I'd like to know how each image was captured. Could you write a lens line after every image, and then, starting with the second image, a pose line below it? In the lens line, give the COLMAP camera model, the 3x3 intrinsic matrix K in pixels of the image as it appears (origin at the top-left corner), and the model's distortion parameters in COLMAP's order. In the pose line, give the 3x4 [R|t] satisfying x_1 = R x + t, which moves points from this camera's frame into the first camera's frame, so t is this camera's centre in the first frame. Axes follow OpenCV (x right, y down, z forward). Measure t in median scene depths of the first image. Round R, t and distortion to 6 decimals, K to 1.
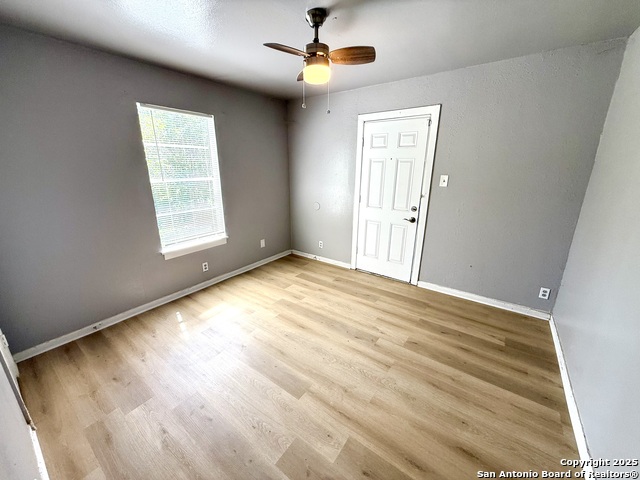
lens RADIAL K [[256.0, 0, 319.7], [0, 256.0, 238.8], [0, 0, 1]] dist [-0.001288, -0.000034]
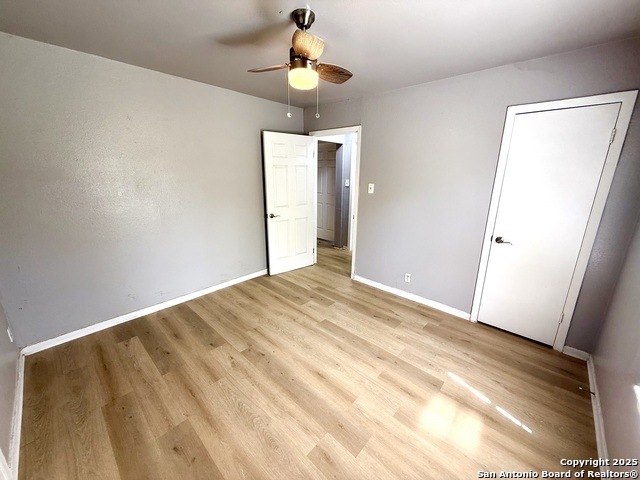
lens RADIAL K [[256.0, 0, 319.6], [0, 256.0, 239.5], [0, 0, 1]] dist [-0.001288, -0.000034]
pose [[-0.993362, -0.041049, 0.107461, -0.148543], [0.020921, 0.854118, 0.519658, -0.469020], [-0.113116, 0.518456, -0.847589, 1.568308]]
